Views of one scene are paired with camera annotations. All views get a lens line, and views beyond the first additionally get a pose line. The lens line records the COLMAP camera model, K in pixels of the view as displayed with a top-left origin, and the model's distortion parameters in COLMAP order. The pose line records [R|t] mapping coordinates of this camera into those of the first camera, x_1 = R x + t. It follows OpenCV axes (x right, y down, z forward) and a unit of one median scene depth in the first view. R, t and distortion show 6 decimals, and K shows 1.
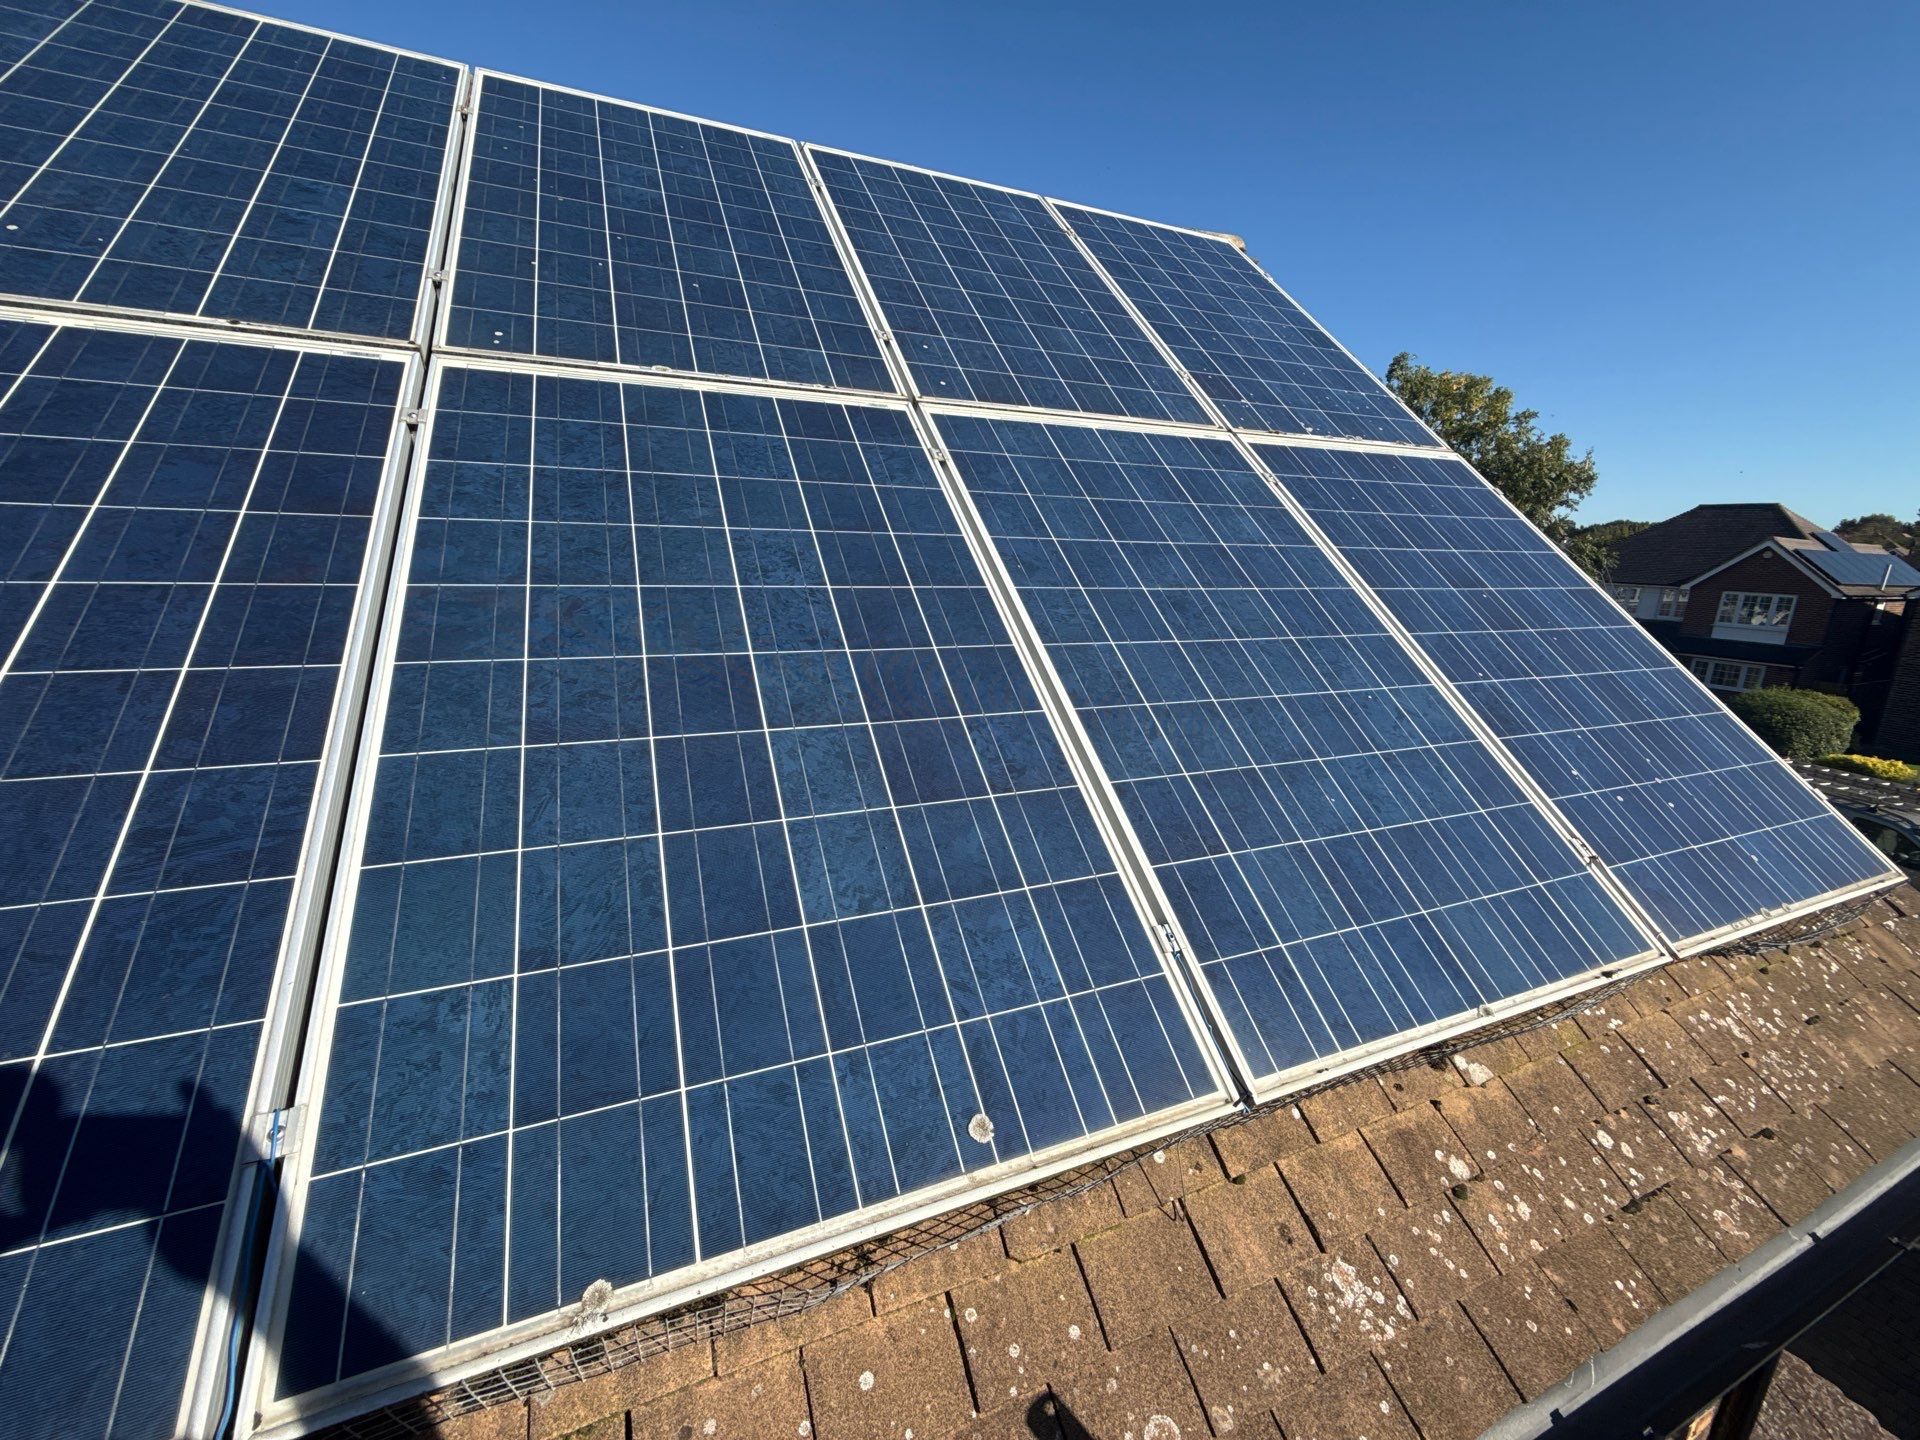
lens RADIAL K [[762.1, 0, 960.7], [0, 762.1, 717.2], [0, 0, 1]] dist [0.000522, -0.000316]
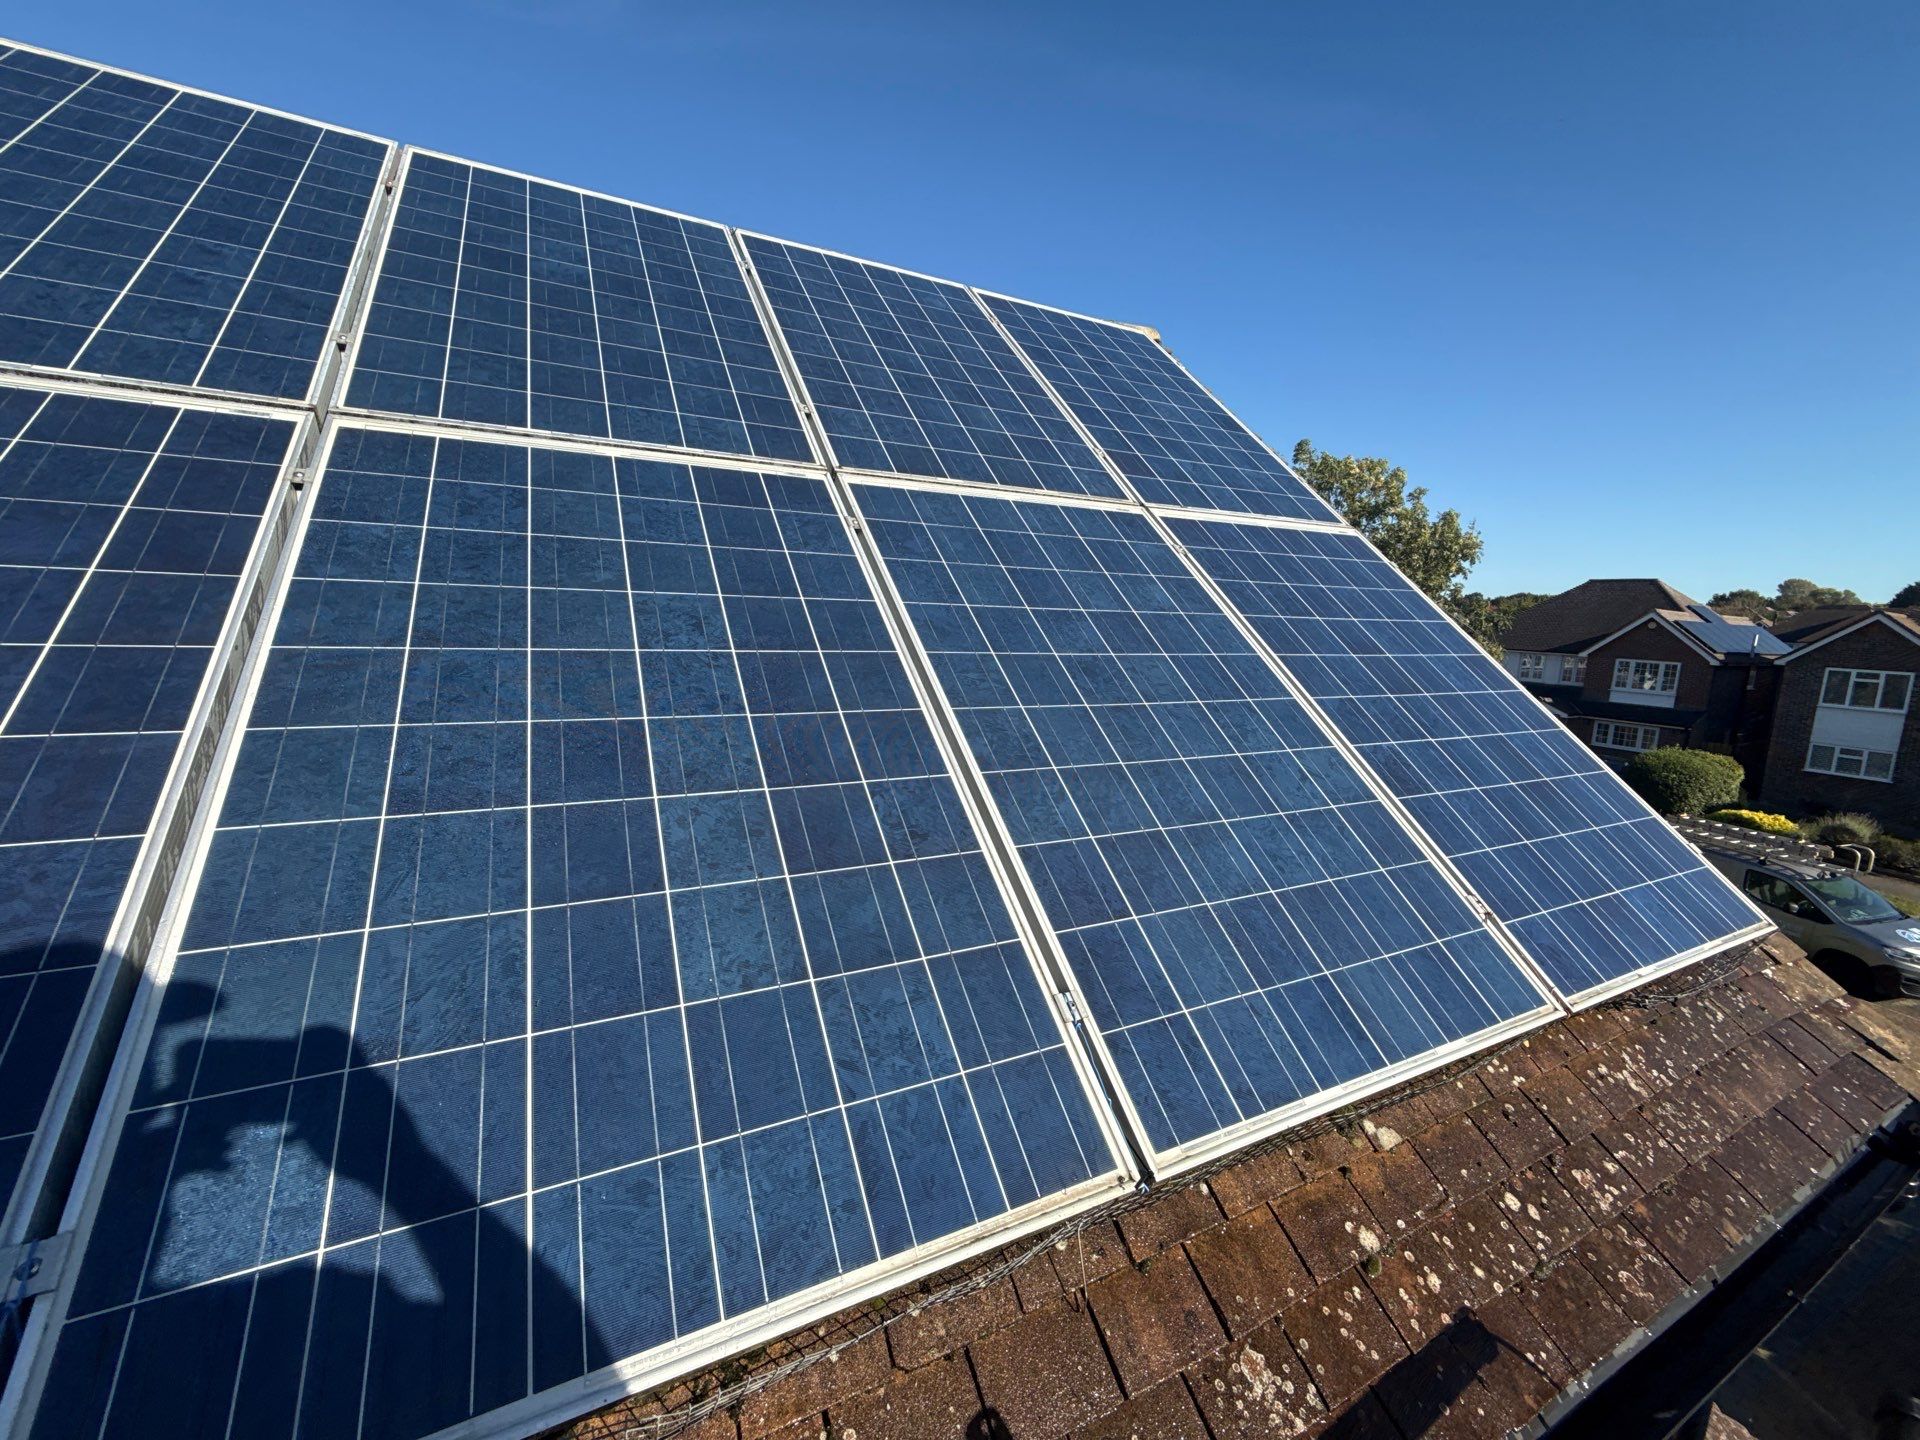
lens RADIAL K [[762.1, 0, 960.7], [0, 762.1, 717.2], [0, 0, 1]] dist [0.000522, -0.000316]
pose [[0.997622, -0.002504, 0.068879, 0.052770], [0.008304, 0.996427, -0.084053, 0.000136], [-0.068422, 0.084425, 0.994078, 0.004285]]
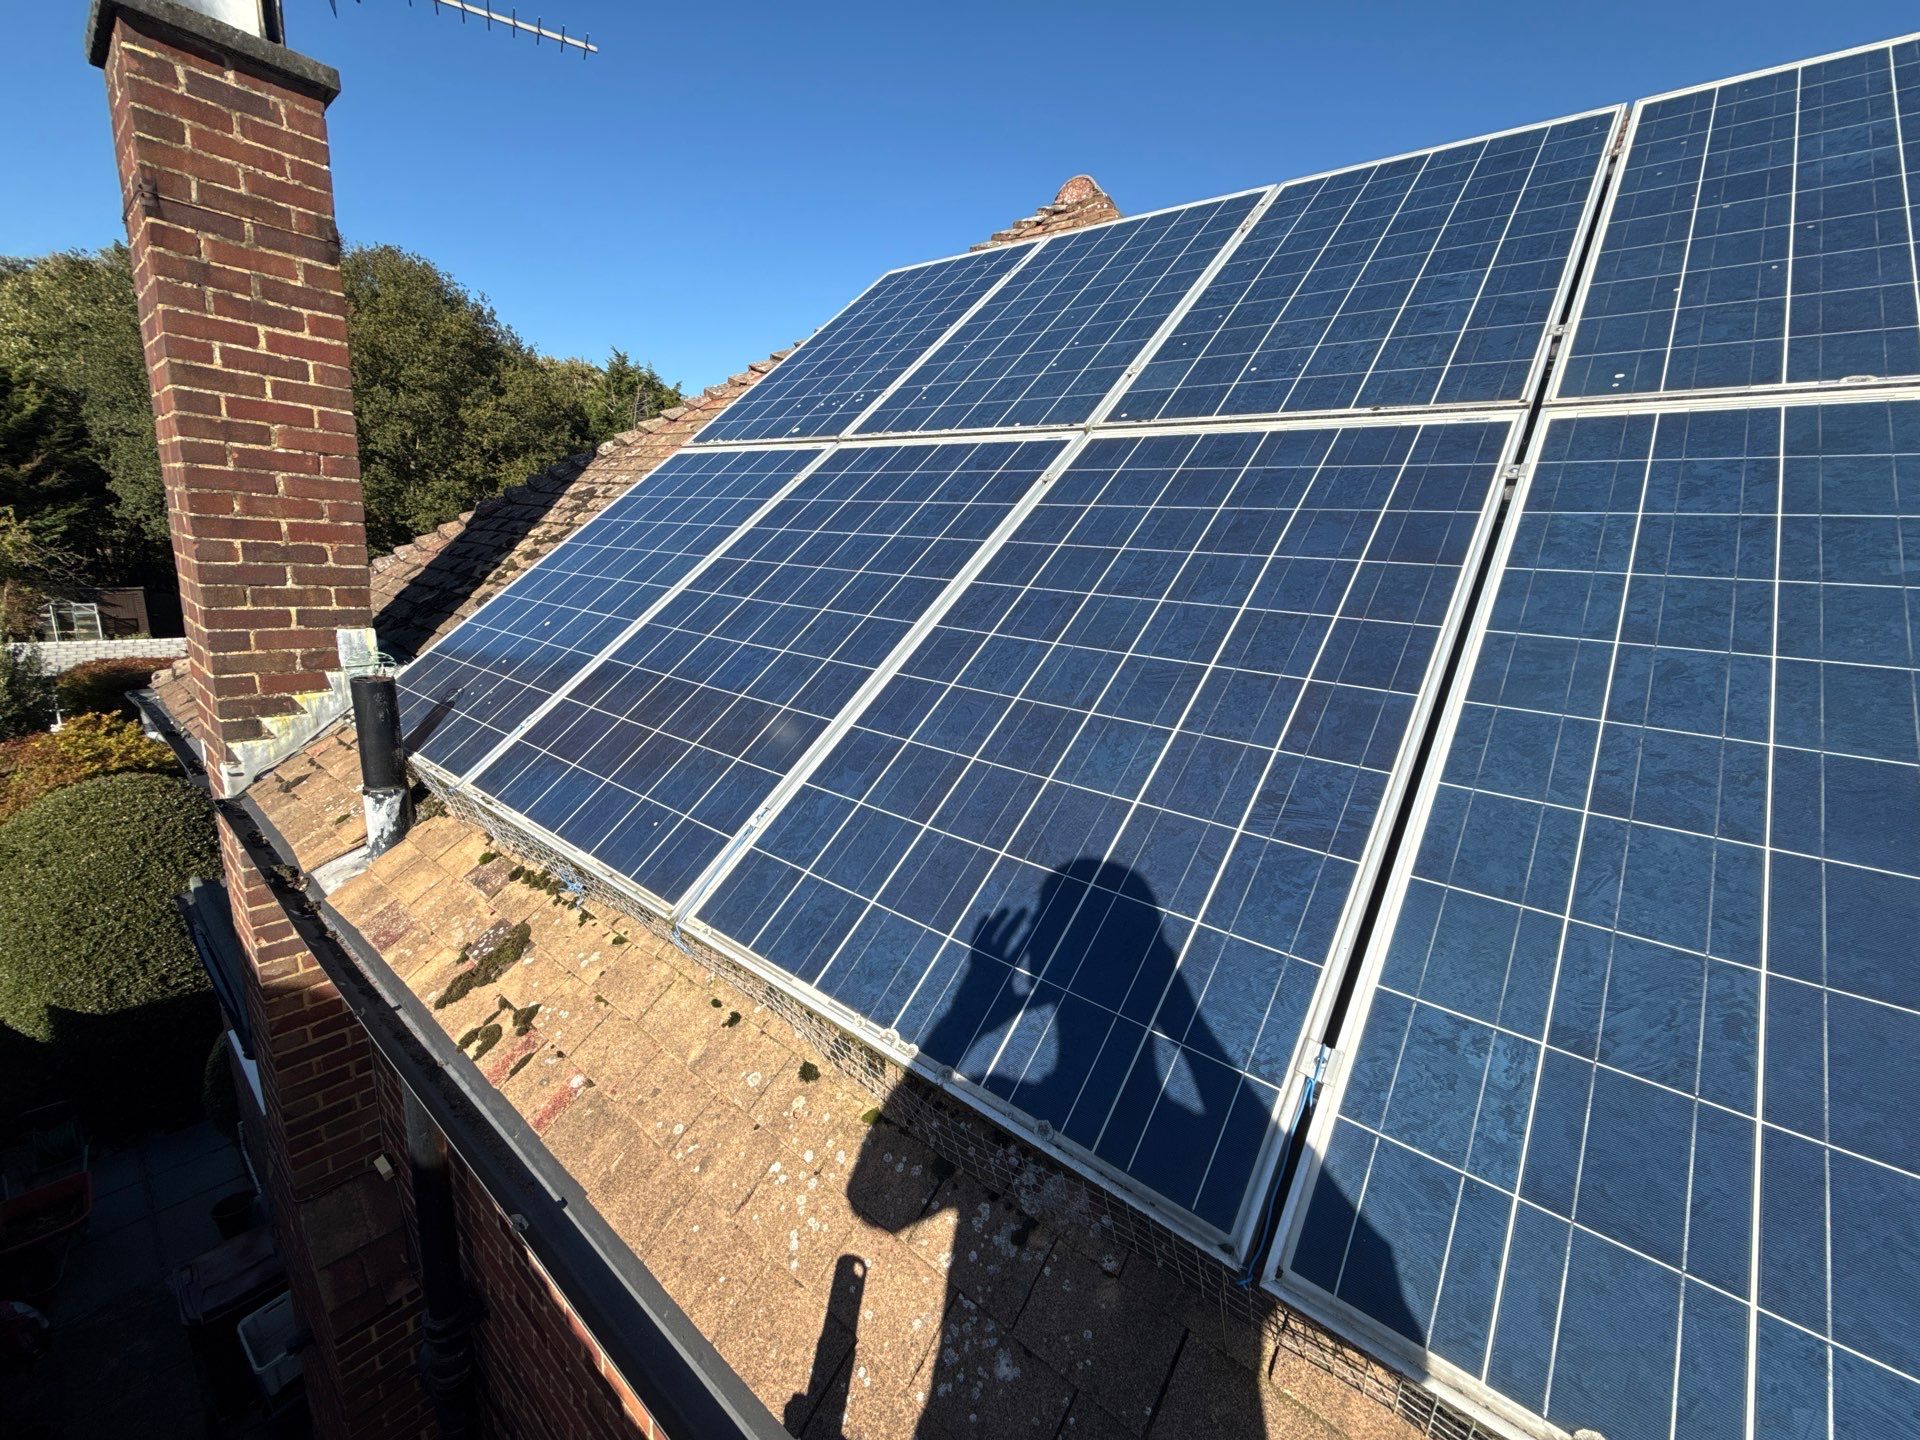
lens RADIAL K [[758.2, 0, 960.0], [0, 758.2, 720.0], [0, 0, 1]] dist [0.000132, -0.000256]
pose [[0.463839, 0.190368, -0.865225, -0.109196], [-0.239685, 0.967183, 0.084308, 0.025702], [0.852880, 0.168276, 0.494245, -0.094200]]
